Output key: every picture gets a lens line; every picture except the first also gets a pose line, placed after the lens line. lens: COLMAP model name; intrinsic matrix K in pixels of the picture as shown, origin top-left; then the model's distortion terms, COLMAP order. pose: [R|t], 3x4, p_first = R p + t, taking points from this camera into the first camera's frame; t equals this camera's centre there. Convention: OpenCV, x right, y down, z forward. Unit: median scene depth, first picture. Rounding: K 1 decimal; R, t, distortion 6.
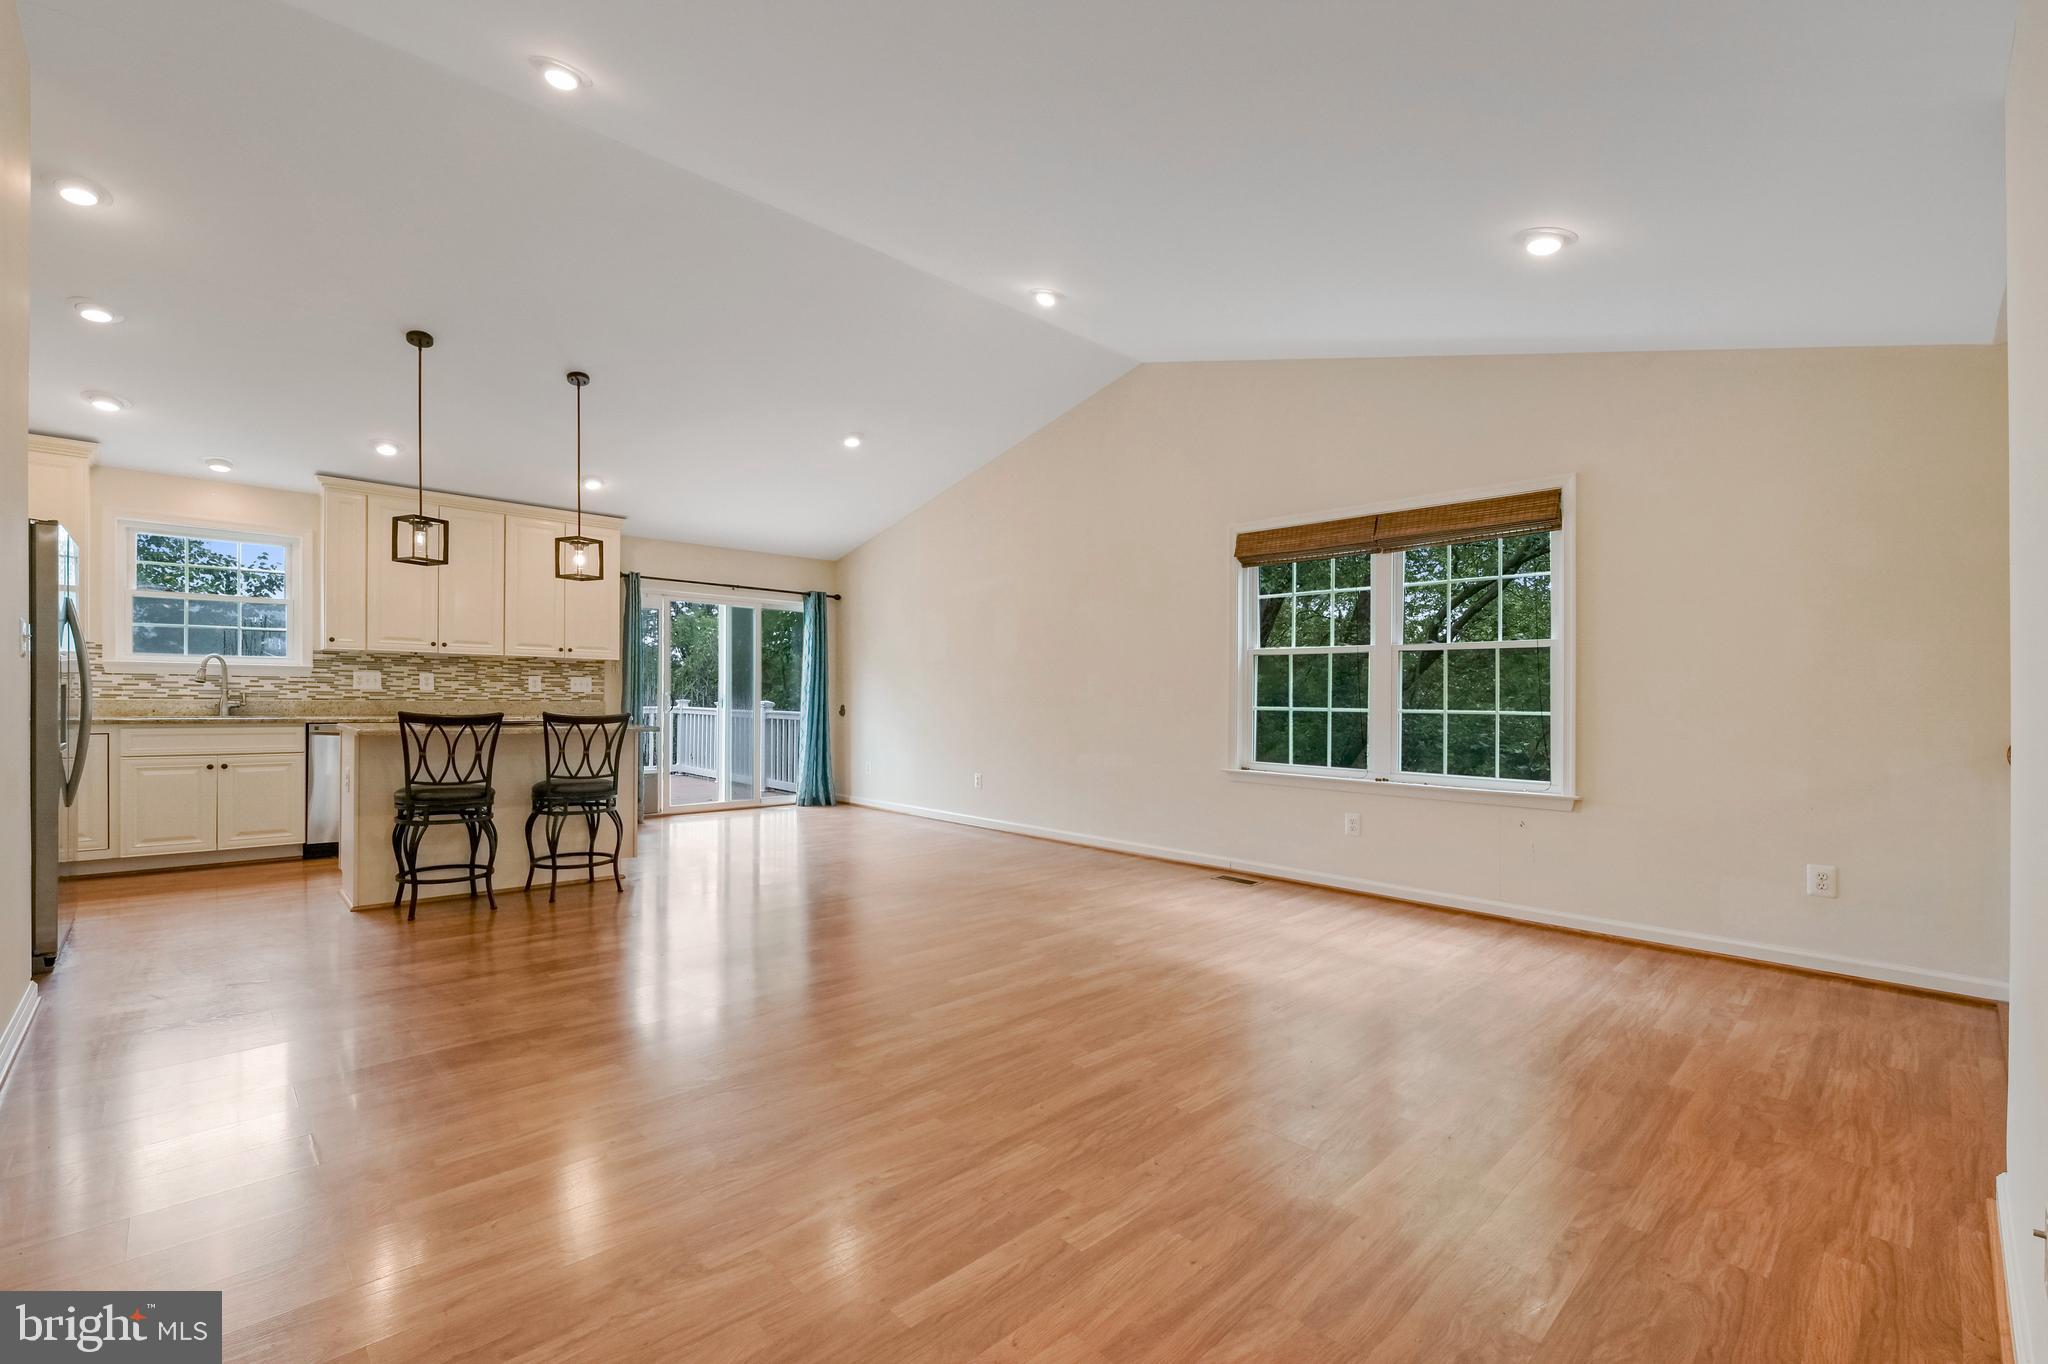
lens RADIAL K [[879.0, 0, 1034.6], [0, 879.0, 685.9], [0, 0, 1]] dist [-0.008687, -0.001814]
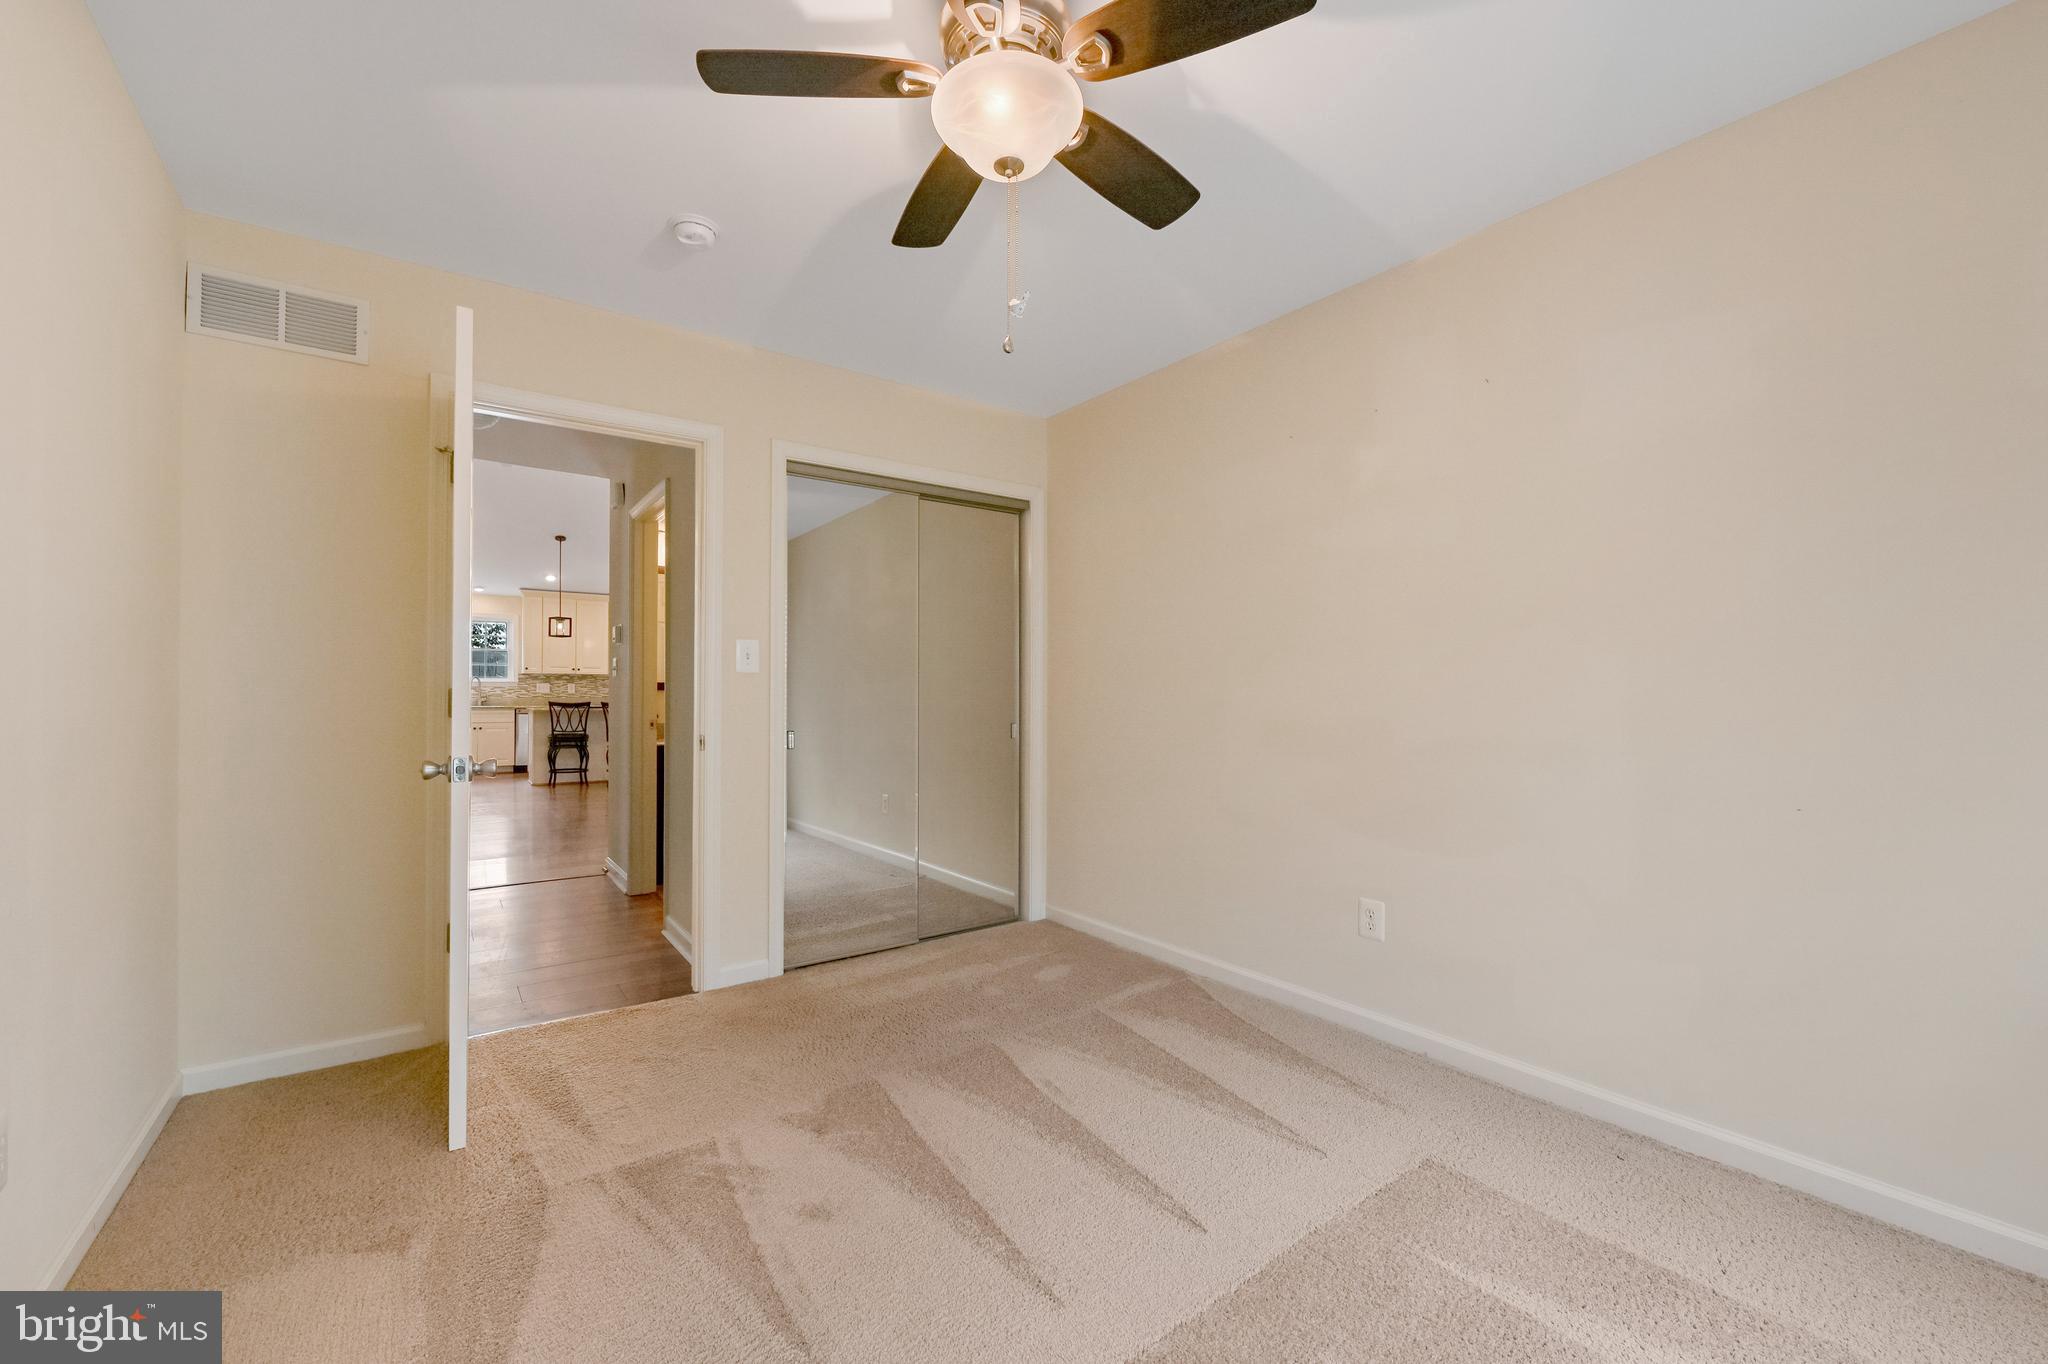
lens RADIAL K [[831.0, 0, 1021.9], [0, 831.0, 666.8], [0, 0, 1]] dist [0.000708, -0.000416]
pose [[0.988411, -0.012571, -0.151281, 0.762331], [0.009139, 0.999685, -0.023360, -0.000474], [0.151527, 0.021707, 0.988215, -0.896393]]
